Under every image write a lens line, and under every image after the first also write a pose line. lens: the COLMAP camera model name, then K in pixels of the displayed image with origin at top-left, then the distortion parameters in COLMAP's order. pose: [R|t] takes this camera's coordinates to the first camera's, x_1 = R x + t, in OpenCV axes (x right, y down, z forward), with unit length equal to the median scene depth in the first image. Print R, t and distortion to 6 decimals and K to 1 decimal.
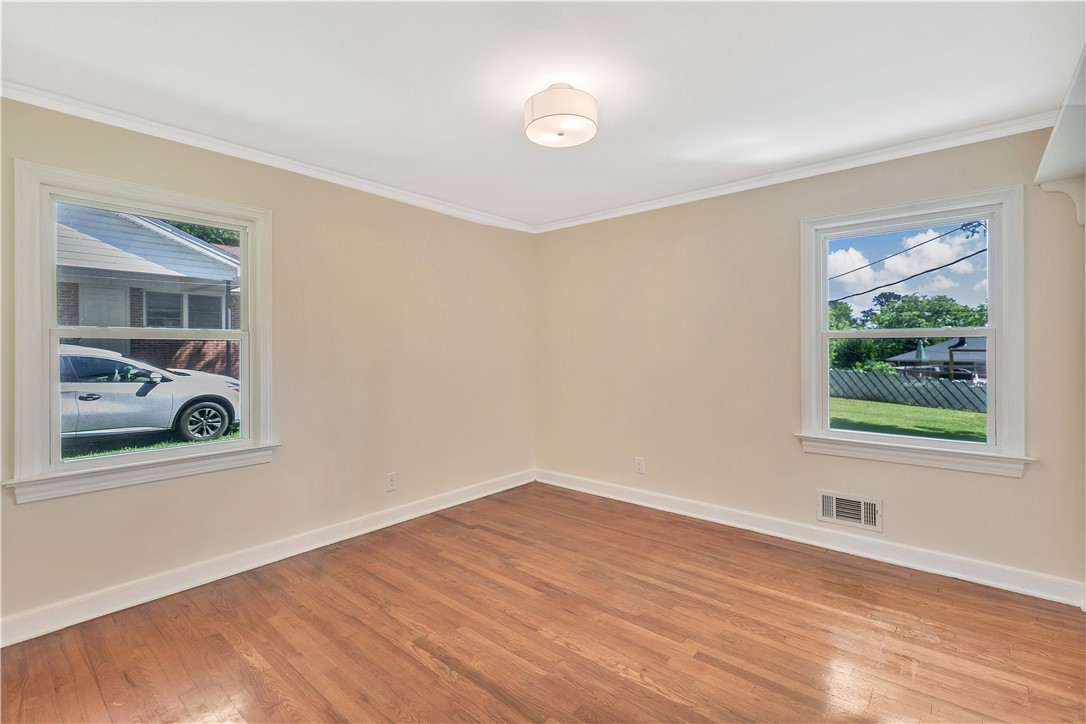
lens RADIAL K [[494.8, 0, 541.3], [0, 494.8, 354.5], [0, 0, 1]] dist [-0.001751, 0.001194]
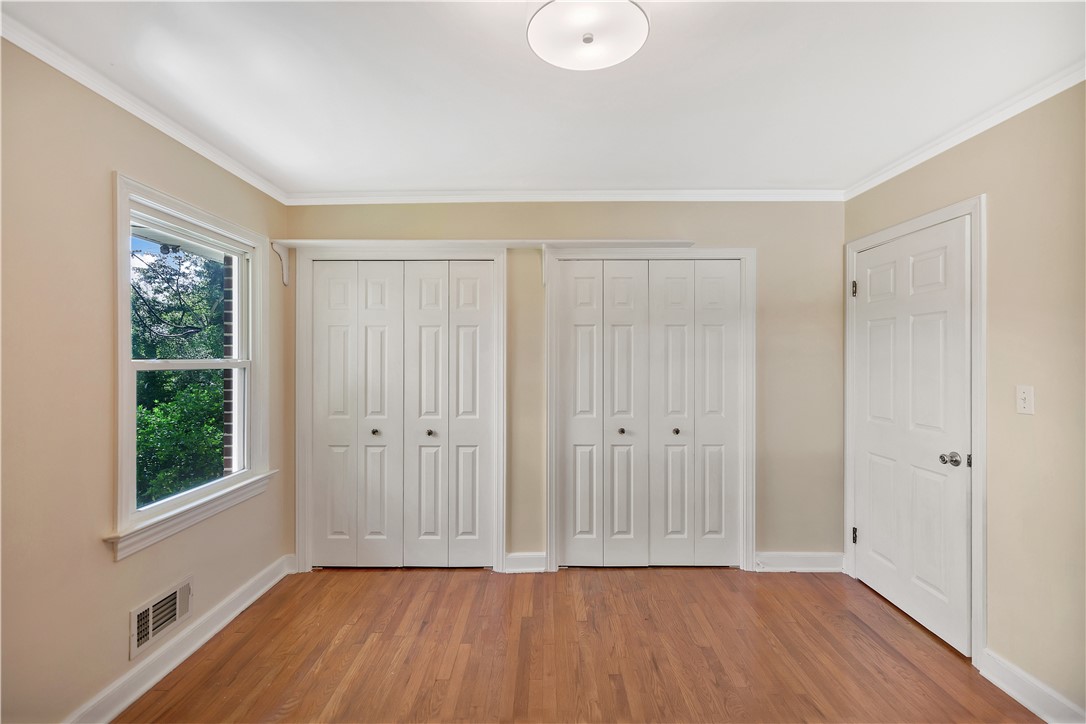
lens RADIAL K [[494.8, 0, 539.3], [0, 494.8, 358.8], [0, 0, 1]] dist [-0.001751, 0.001194]
pose [[-0.650582, 0.003134, 0.759429, -0.363969], [0.011700, 0.999914, 0.005897, -0.065932], [-0.759346, 0.012722, -0.650563, 1.388250]]
